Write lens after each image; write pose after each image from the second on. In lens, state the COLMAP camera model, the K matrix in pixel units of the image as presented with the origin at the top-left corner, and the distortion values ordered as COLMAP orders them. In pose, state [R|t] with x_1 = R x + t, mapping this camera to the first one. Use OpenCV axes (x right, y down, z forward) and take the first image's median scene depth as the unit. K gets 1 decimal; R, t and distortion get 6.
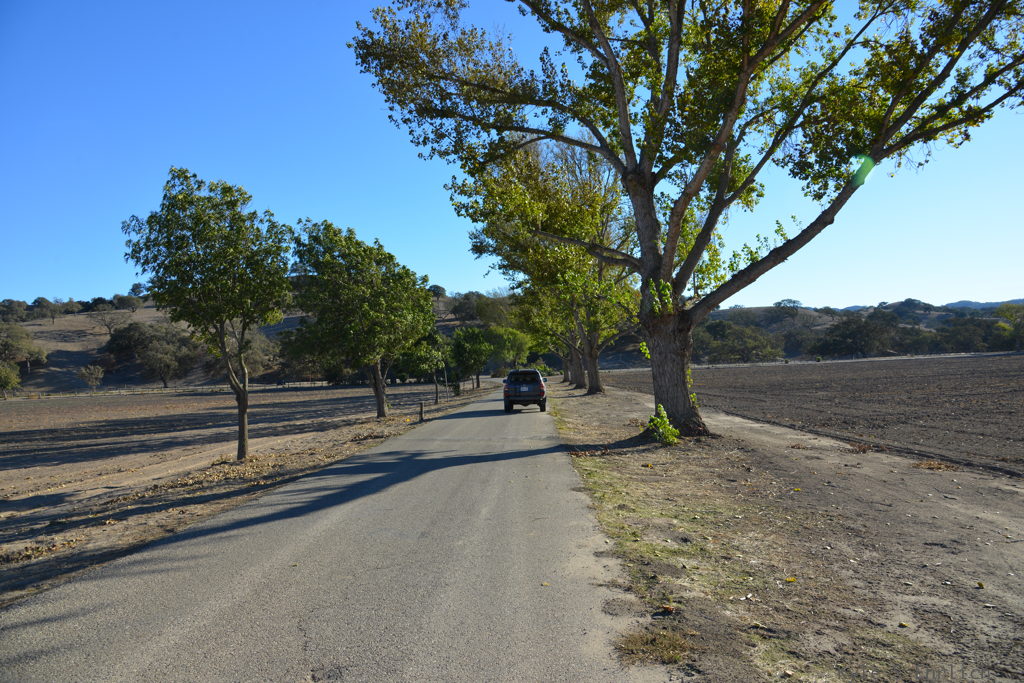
lens RADIAL K [[687.2, 0, 509.8], [0, 687.2, 347.4], [0, 0, 1]] dist [-0.116220, 0.063908]
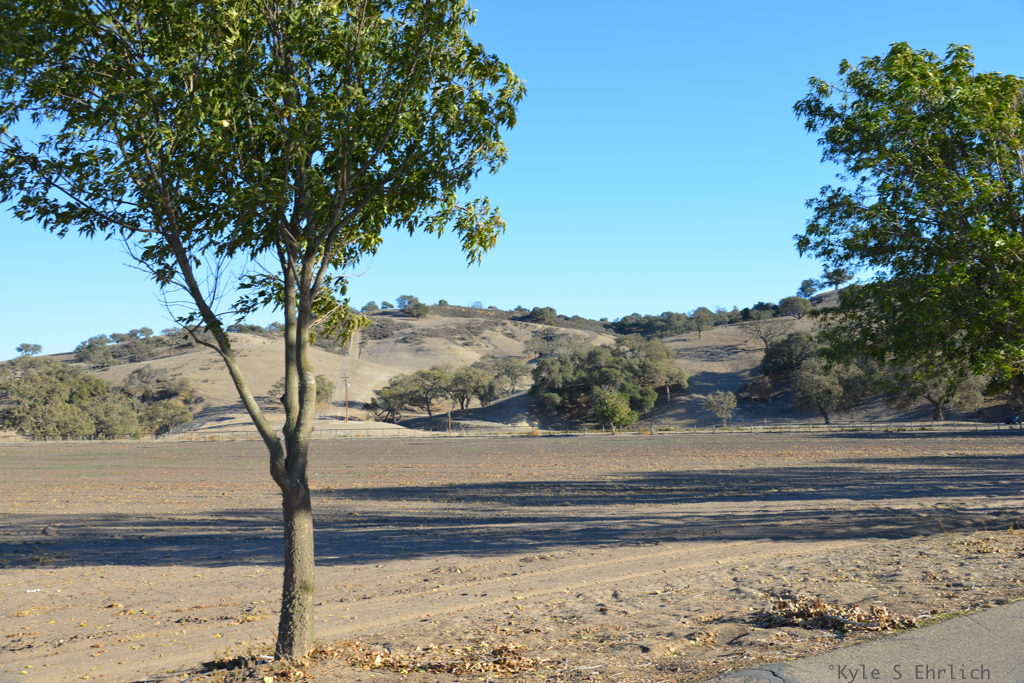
lens RADIAL K [[987.4, 0, 514.8], [0, 987.4, 341.6], [0, 0, 1]] dist [0.016514, 0.134305]
pose [[0.690119, -0.034602, -0.722868, 0.012808], [0.016753, 0.999352, -0.031842, 0.018868], [0.723502, 0.009864, 0.690252, 0.437092]]
